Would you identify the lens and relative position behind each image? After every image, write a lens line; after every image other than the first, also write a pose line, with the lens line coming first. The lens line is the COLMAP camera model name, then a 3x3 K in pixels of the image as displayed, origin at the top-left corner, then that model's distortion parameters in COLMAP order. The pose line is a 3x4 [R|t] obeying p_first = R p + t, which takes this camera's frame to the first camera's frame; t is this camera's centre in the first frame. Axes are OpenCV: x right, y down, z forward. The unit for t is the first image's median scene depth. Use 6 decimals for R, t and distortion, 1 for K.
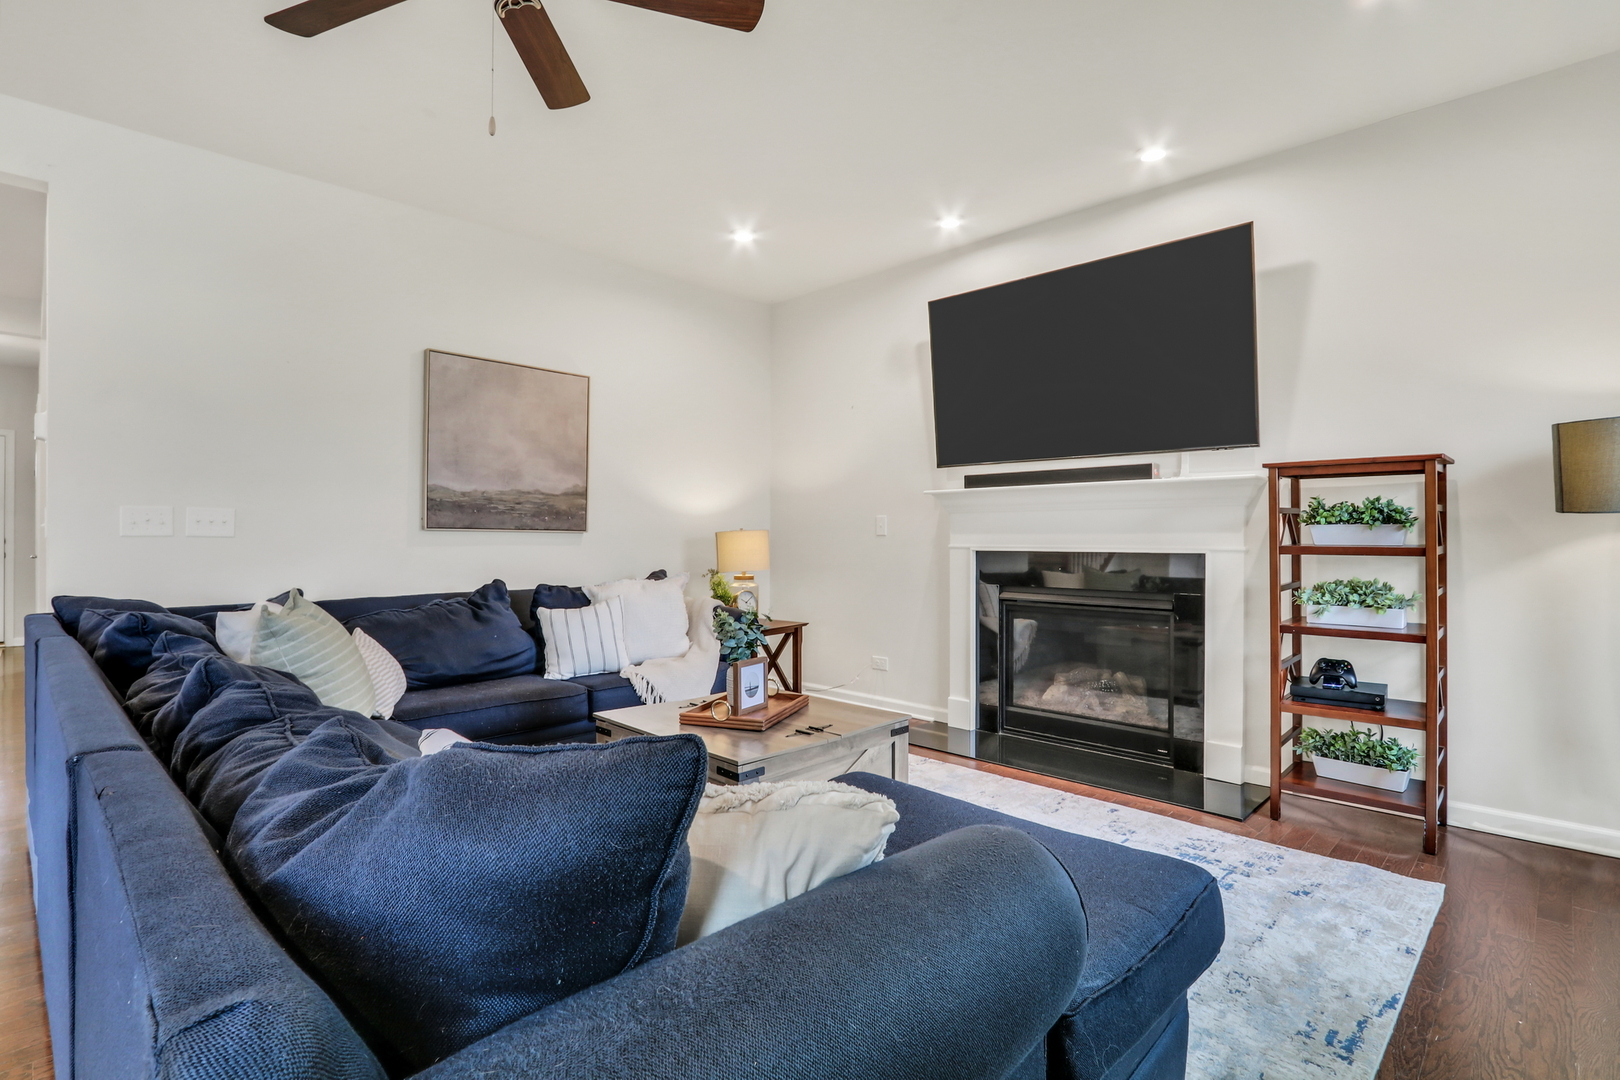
lens RADIAL K [[784.6, 0, 807.8], [0, 784.6, 546.7], [0, 0, 1]] dist [-0.007842, -0.000375]
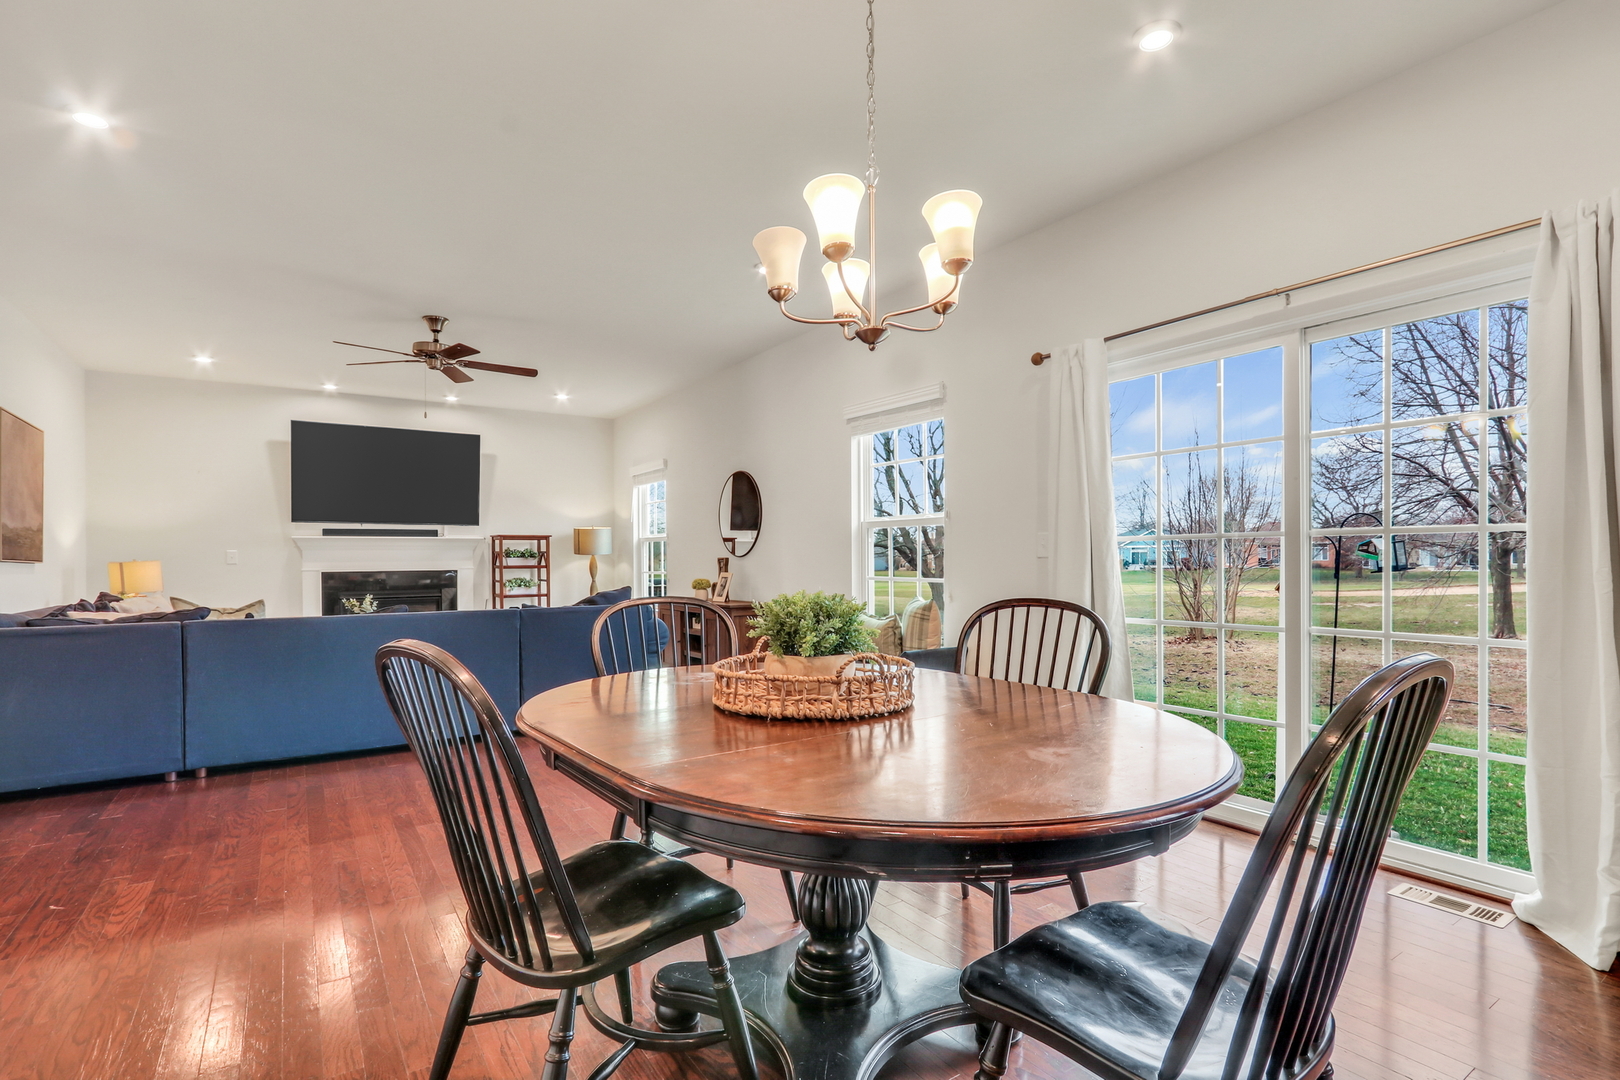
lens RADIAL K [[784.6, 0, 807.8], [0, 784.6, 546.7], [0, 0, 1]] dist [-0.007842, -0.000375]
pose [[0.215011, 0.011670, 0.976542, -1.575301], [0.021247, 0.999636, -0.016624, 0.000975], [-0.976380, 0.024323, 0.214685, -0.518146]]
